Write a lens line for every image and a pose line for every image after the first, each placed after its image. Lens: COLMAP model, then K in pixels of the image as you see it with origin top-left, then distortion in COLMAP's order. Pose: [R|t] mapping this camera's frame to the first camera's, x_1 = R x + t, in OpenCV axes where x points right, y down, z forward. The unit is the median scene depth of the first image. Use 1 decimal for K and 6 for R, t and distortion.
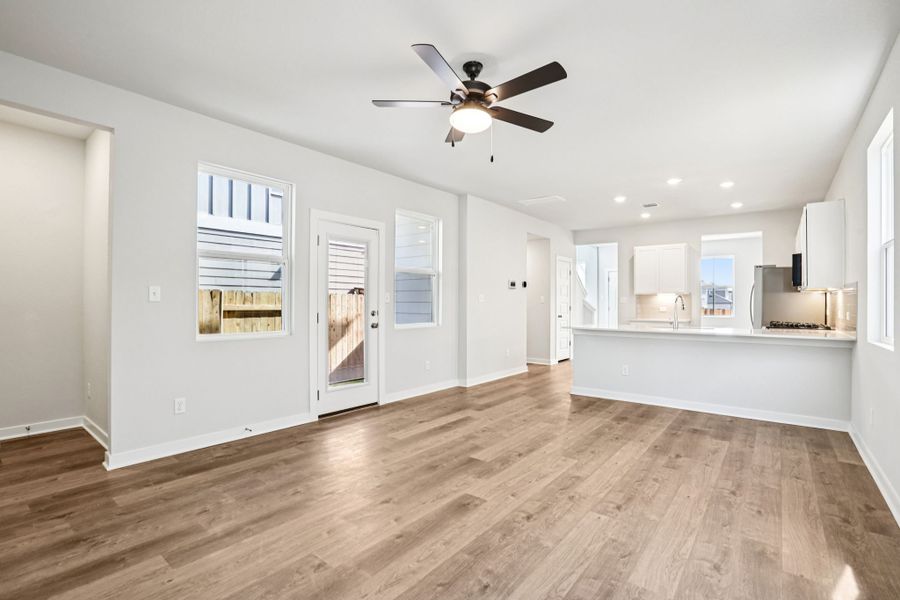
lens RADIAL K [[416.2, 0, 455.2], [0, 416.2, 299.7], [0, 0, 1]] dist [-0.051479, 0.014858]
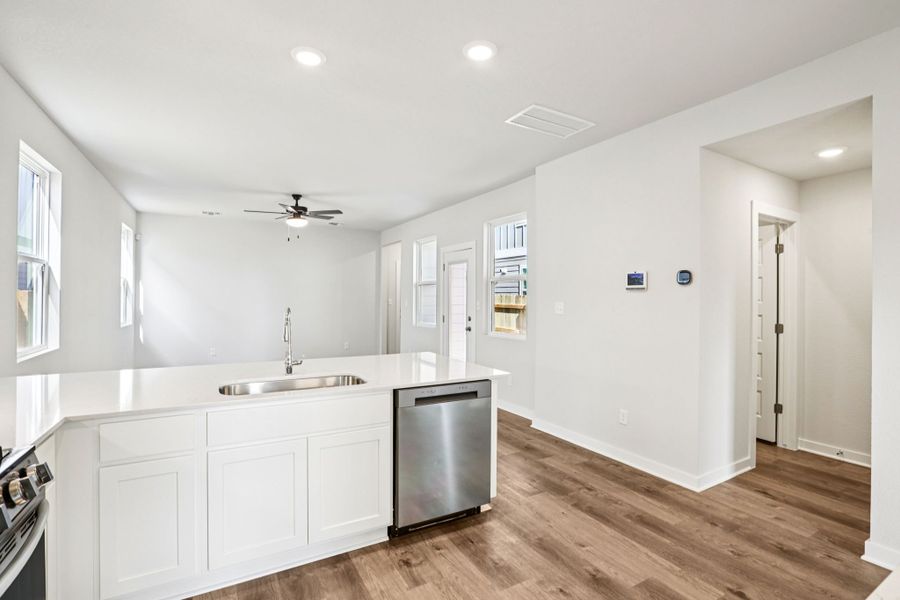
lens RADIAL K [[425.2, 0, 458.4], [0, 425.2, 293.4], [0, 0, 1]] dist [-0.073699, 0.031425]
pose [[-0.361893, -0.014804, -0.932102, 1.375943], [0.000937, 0.999868, -0.016244, -0.028515], [0.932219, -0.006751, -0.361831, 2.025860]]
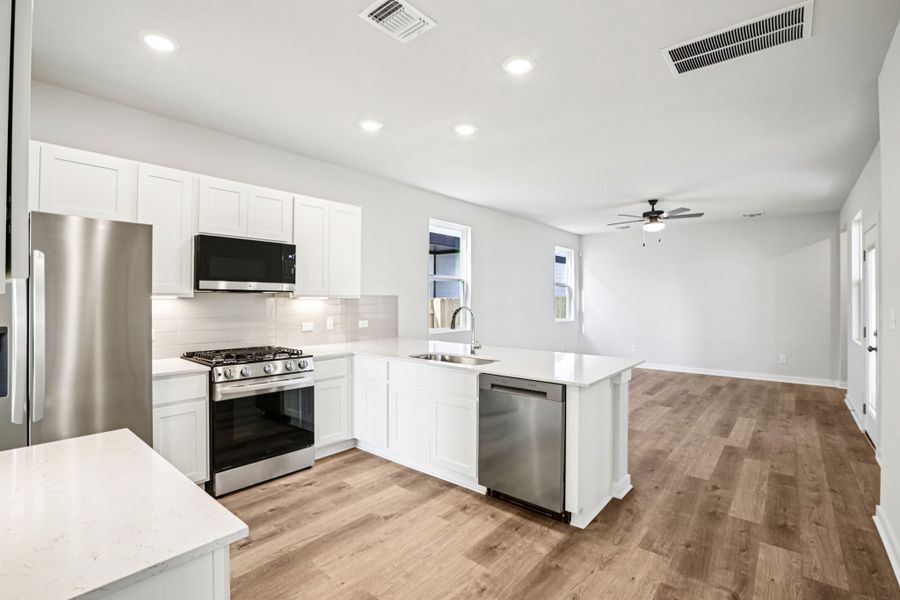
lens RADIAL K [[419.8, 0, 453.0], [0, 419.8, 294.3], [0, 0, 1]] dist [-0.063106, 0.023818]
pose [[-0.999700, -0.007887, 0.023167, 0.819901], [-0.008310, 0.999800, -0.018201, -0.027249], [-0.023019, -0.018388, -0.999566, 2.526928]]
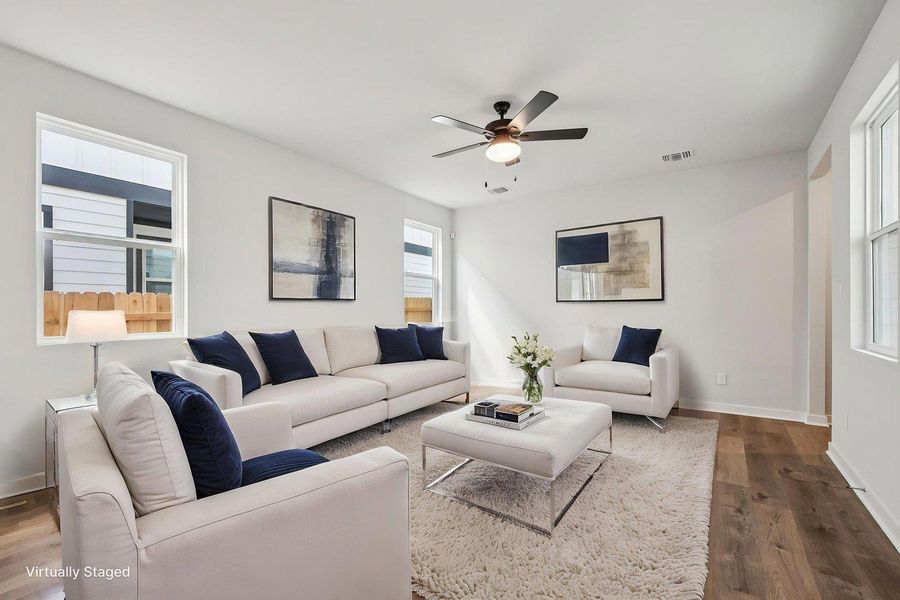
lens RADIAL K [[401.4, 0, 449.3], [0, 401.4, 312.5], [0, 0, 1]] dist [-0.001036, -0.000627]
pose [[-0.997383, -0.001724, -0.072276, 0.224237], [-0.001245, 0.999977, -0.006669, 0.037278], [0.072286, -0.006561, -0.997362, 1.728530]]
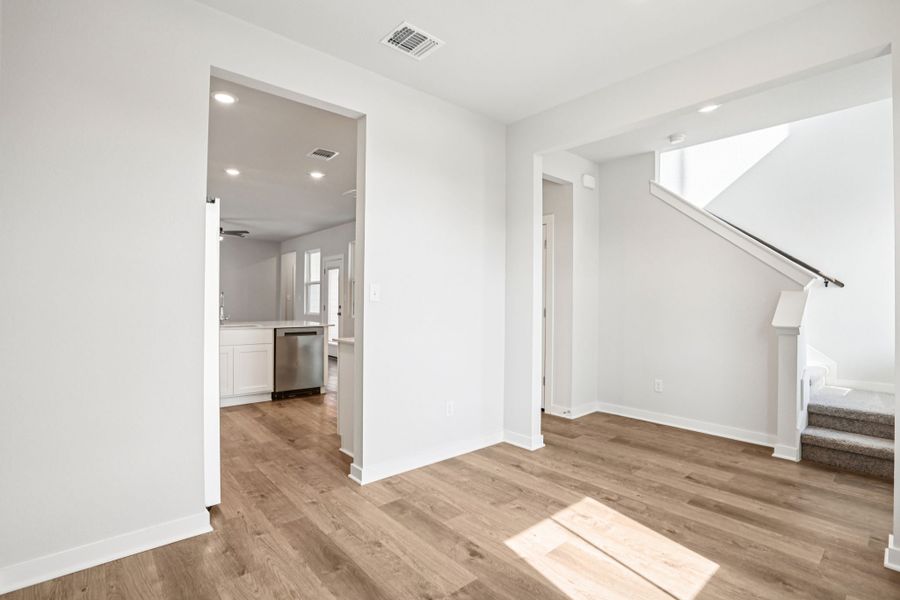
lens RADIAL K [[424.8, 0, 454.3], [0, 424.8, 298.1], [0, 0, 1]] dist [-0.055204, 0.017339]
pose [[-0.177680, -0.010890, -0.984028, 2.130910], [-0.000507, 0.999940, -0.010975, 0.022302], [0.984088, -0.001451, -0.177674, 2.572913]]
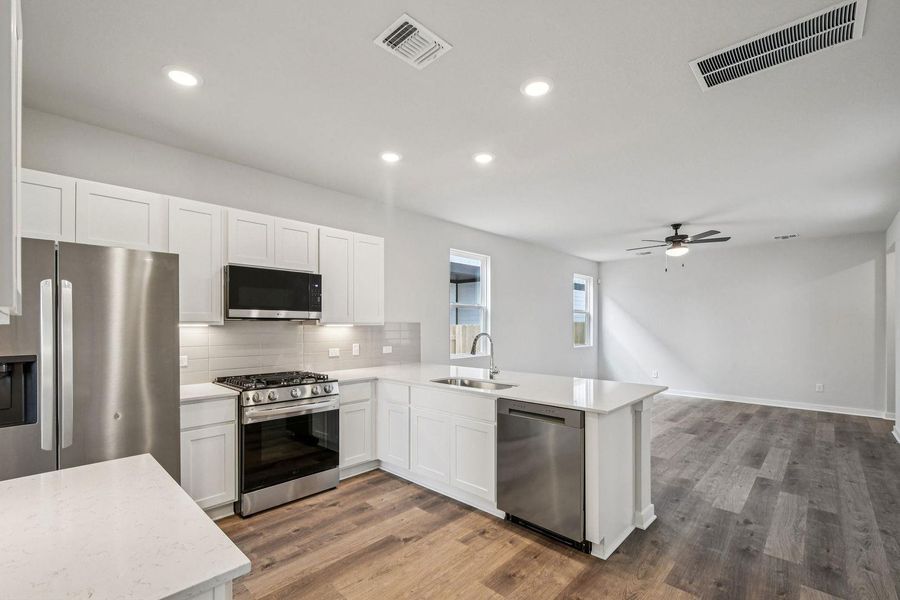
lens RADIAL K [[395.5, 0, 447.1], [0, 395.5, 325.0], [0, 0, 1]] dist [0.000542, -0.004403]
pose [[-0.995511, -0.003828, 0.094573, 0.811896], [-0.004619, 0.999956, -0.008138, -0.027449], [-0.094538, -0.008539, -0.995485, 2.498485]]
